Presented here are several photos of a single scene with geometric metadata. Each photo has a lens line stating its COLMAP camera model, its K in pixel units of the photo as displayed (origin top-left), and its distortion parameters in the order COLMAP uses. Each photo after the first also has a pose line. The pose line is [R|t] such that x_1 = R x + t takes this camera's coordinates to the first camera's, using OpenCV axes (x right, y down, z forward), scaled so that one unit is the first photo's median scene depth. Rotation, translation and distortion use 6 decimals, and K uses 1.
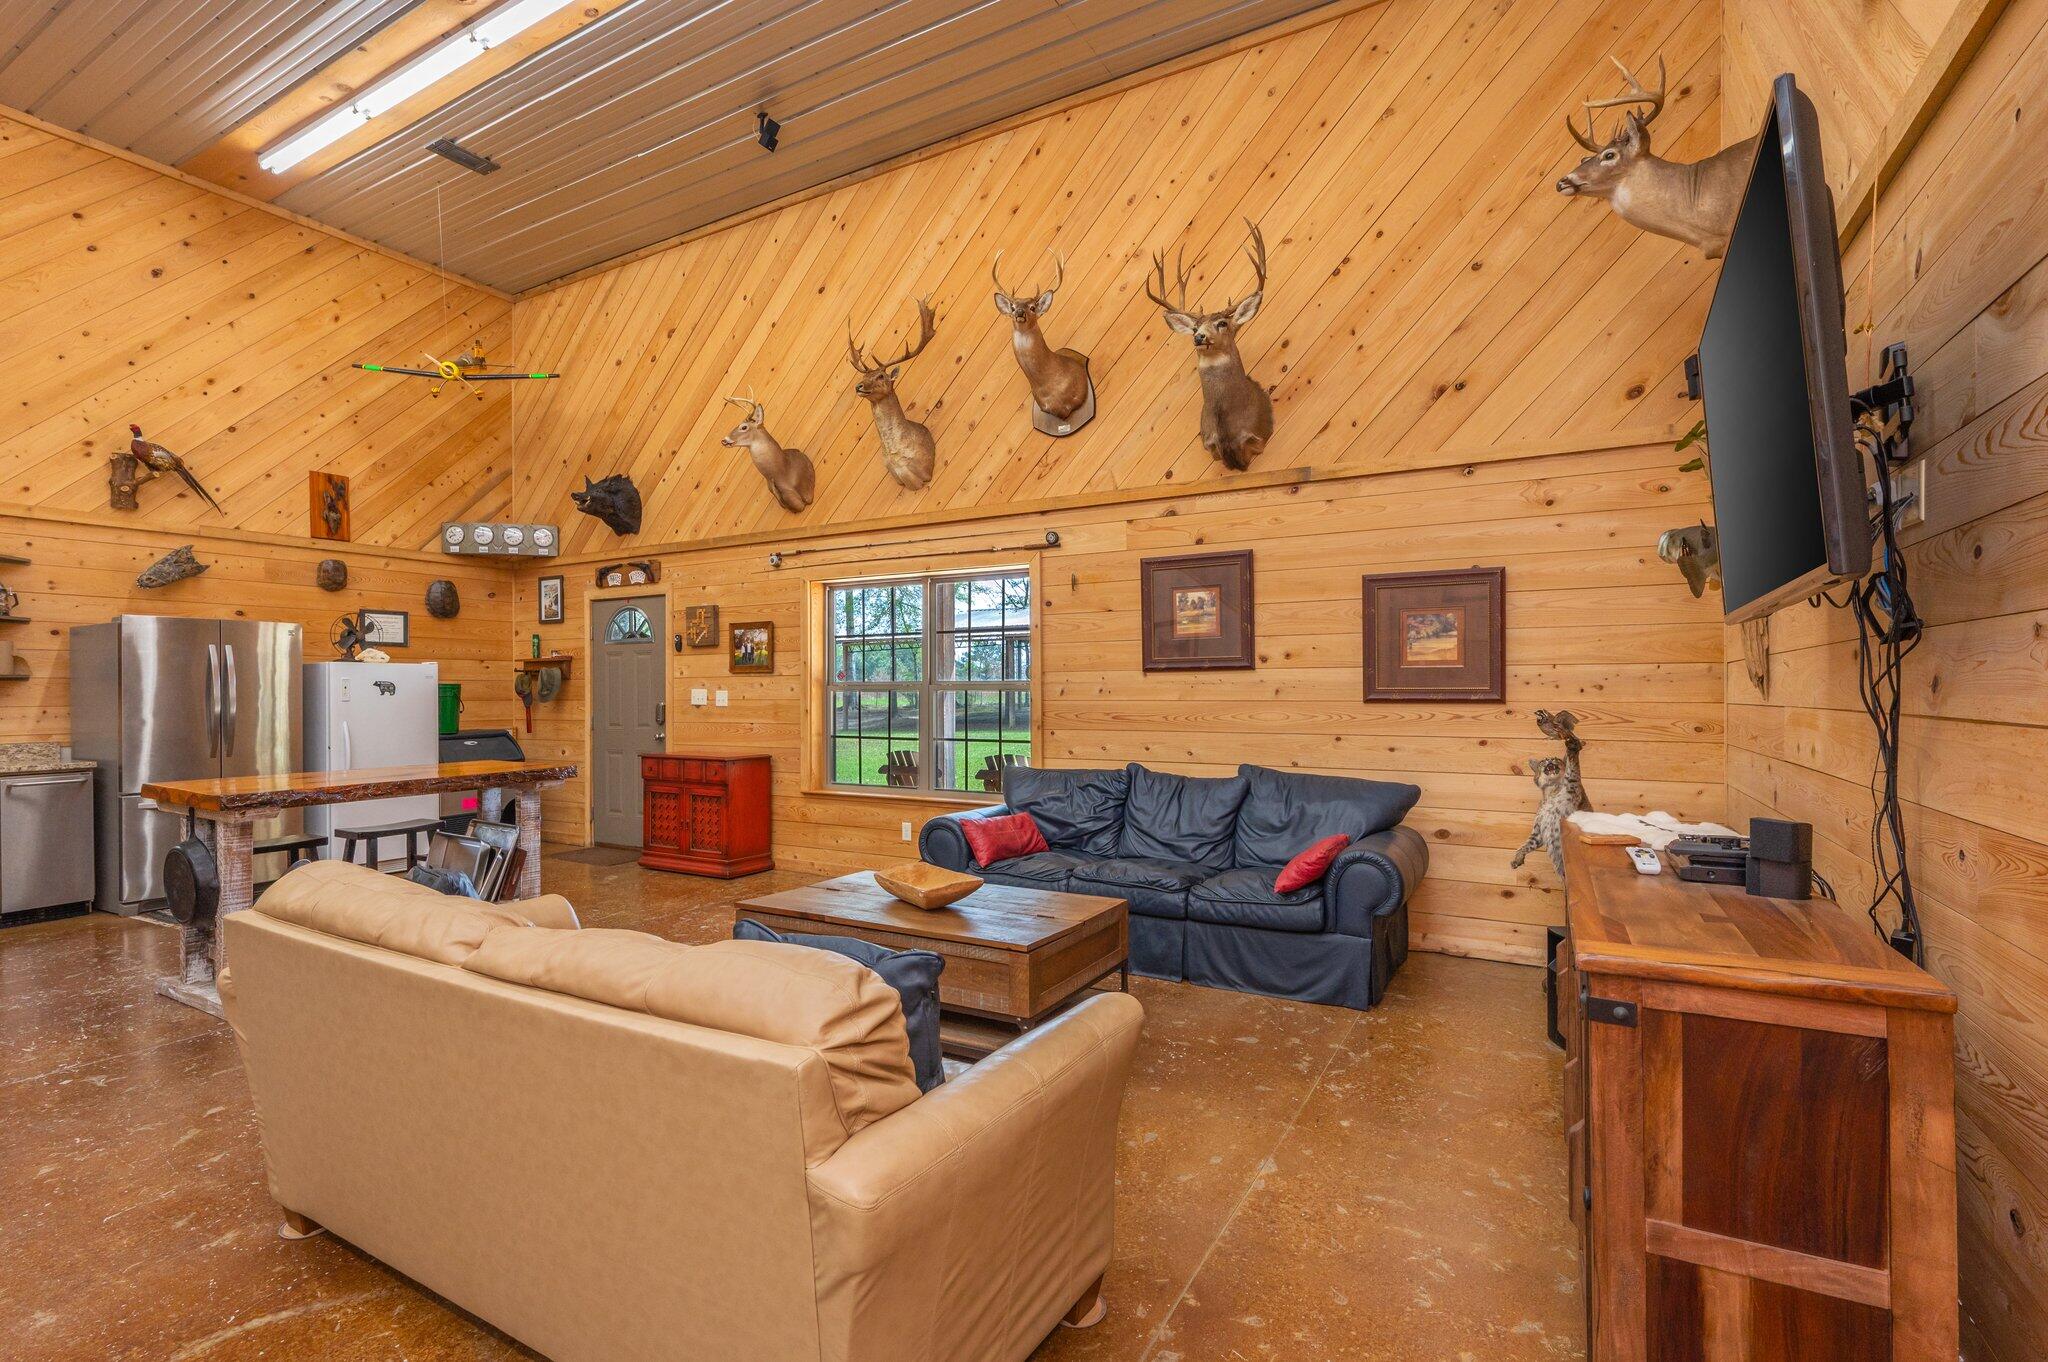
lens RADIAL K [[956.8, 0, 1042.9], [0, 956.8, 685.8], [0, 0, 1]] dist [0.001454, -0.000943]
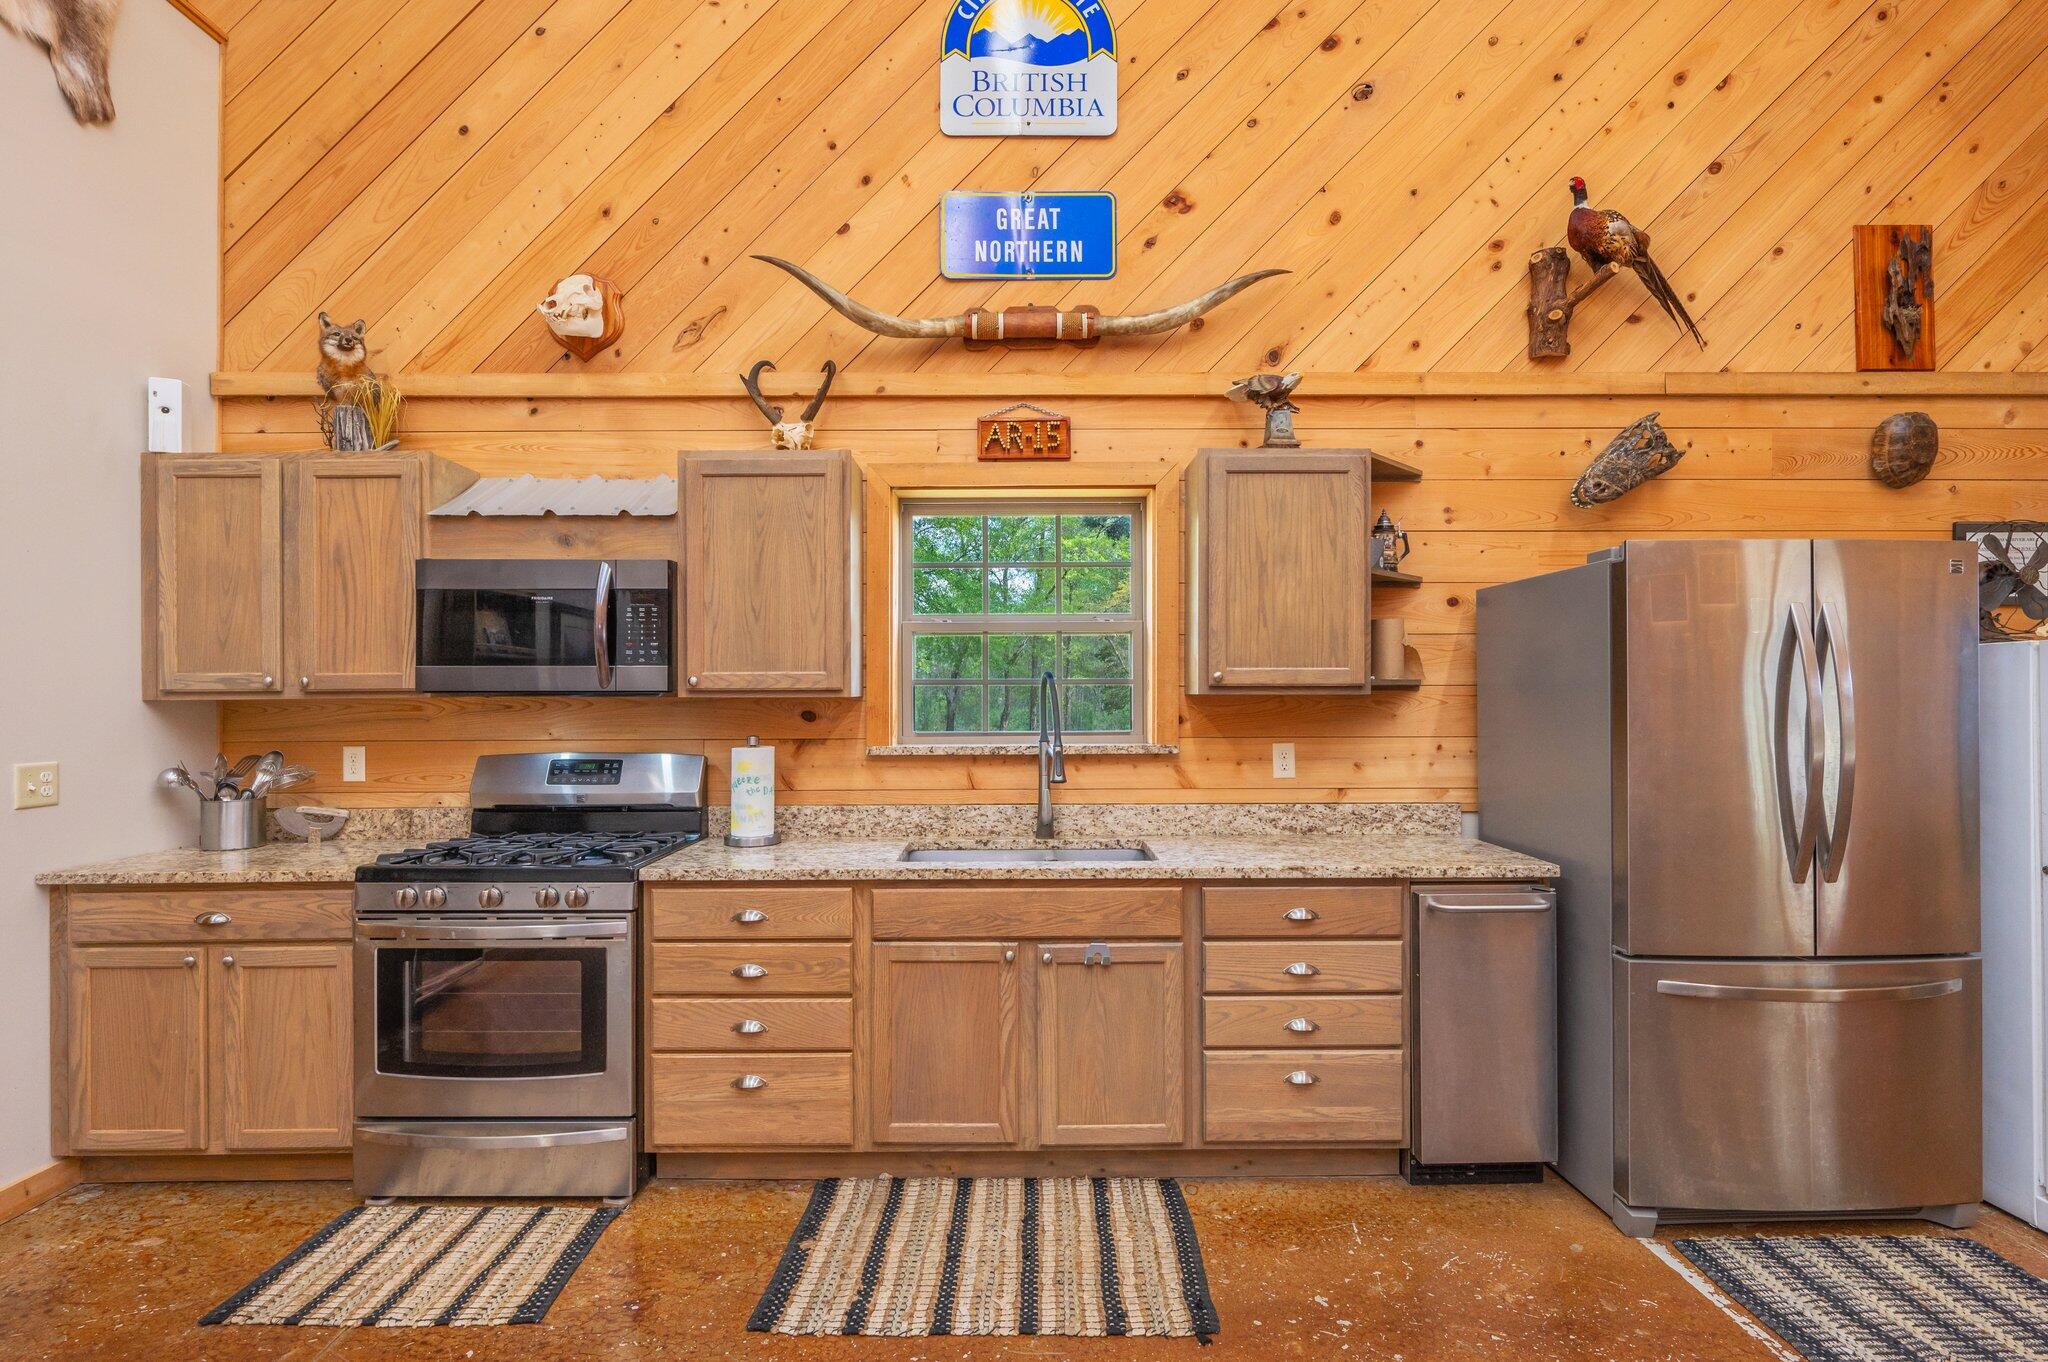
lens RADIAL K [[1004.8, 0, 1028.9], [0, 1004.8, 683.4], [0, 0, 1]] dist [-0.000424, -0.000783]
pose [[0.510529, -0.000235, -0.859860, -0.614677], [0.000433, 1.000000, -0.000017, -0.008520], [0.859860, -0.000364, 0.510529, 0.463735]]
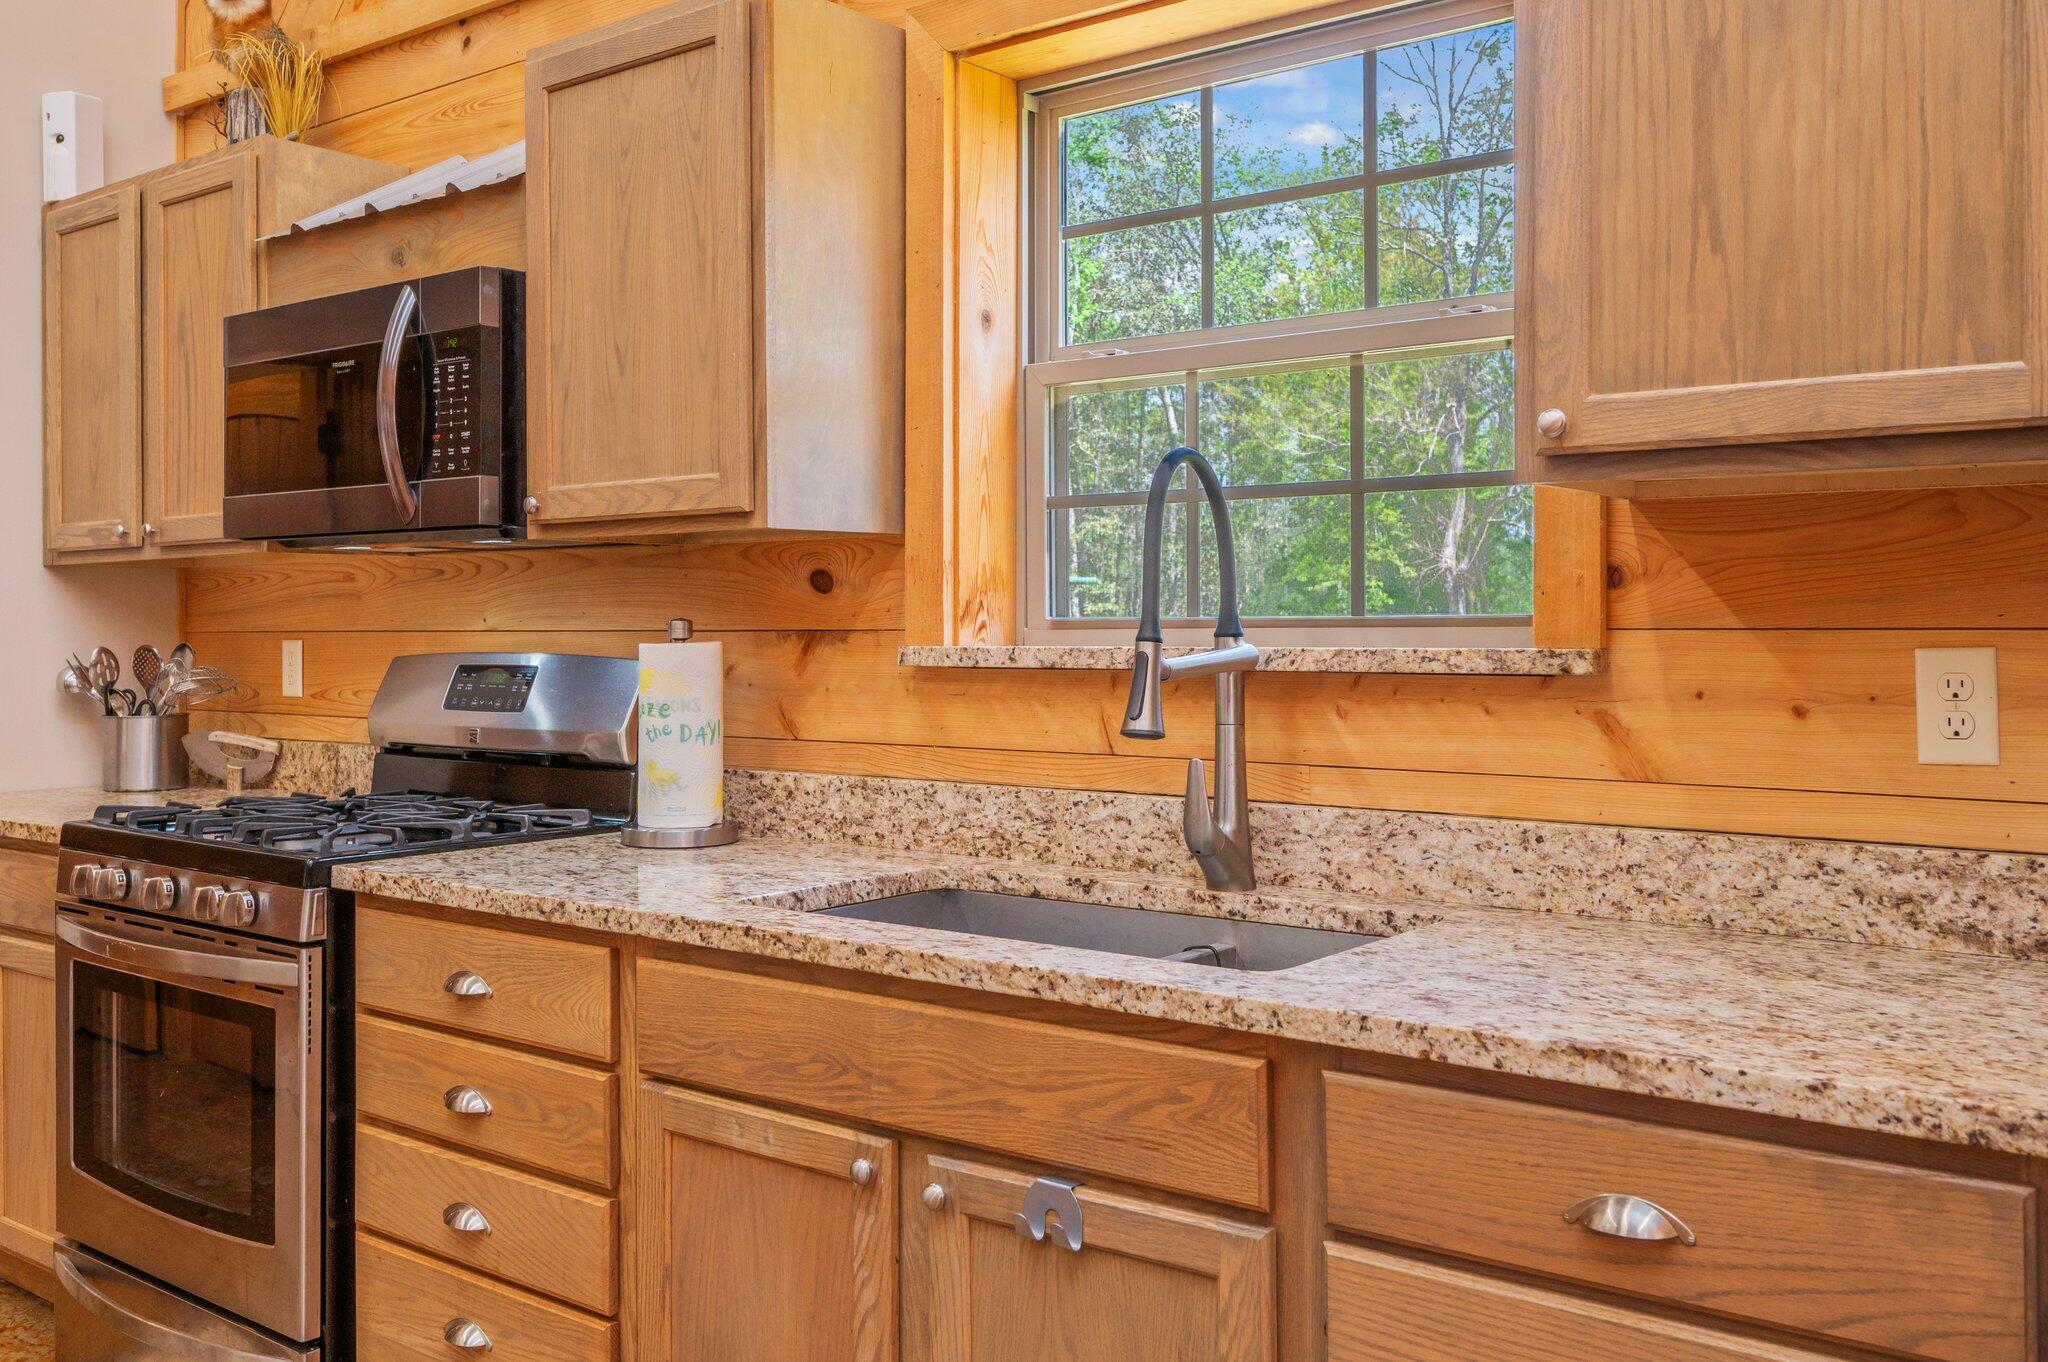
lens RADIAL K [[1814.2, 0, 1021.6], [0, 1814.2, 610.2], [0, 0, 1]] dist [0.003314, -0.010433]
pose [[-0.136812, 0.002655, -0.990593, -0.701260], [0.007777, 0.999968, 0.001606, 0.016930], [0.990567, -0.007484, -0.136828, 0.760515]]
